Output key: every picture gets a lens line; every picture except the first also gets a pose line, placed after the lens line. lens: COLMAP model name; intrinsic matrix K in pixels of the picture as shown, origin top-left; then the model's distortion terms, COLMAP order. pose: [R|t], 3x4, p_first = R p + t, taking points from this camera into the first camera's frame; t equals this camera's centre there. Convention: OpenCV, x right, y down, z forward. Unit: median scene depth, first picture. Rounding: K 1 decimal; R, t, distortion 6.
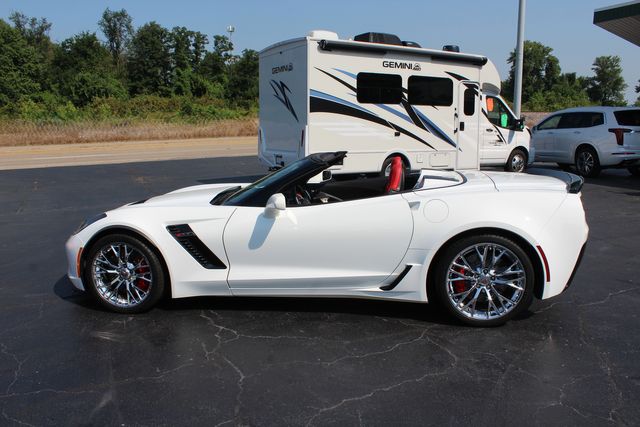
lens RADIAL K [[533.8, 0, 324.6], [0, 533.8, 216.7], [0, 0, 1]] dist [-0.173450, 0.155224]
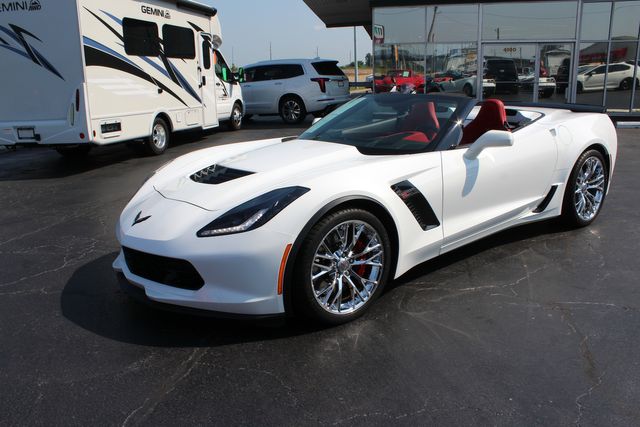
lens RADIAL K [[541.0, 0, 326.5], [0, 541.0, 225.0], [0, 0, 1]] dist [-0.171146, 0.139680]
pose [[0.692437, -0.200928, 0.692935, -0.323948], [0.147042, 0.979581, 0.137109, -0.016981], [-0.706335, 0.006952, 0.707844, 0.183040]]
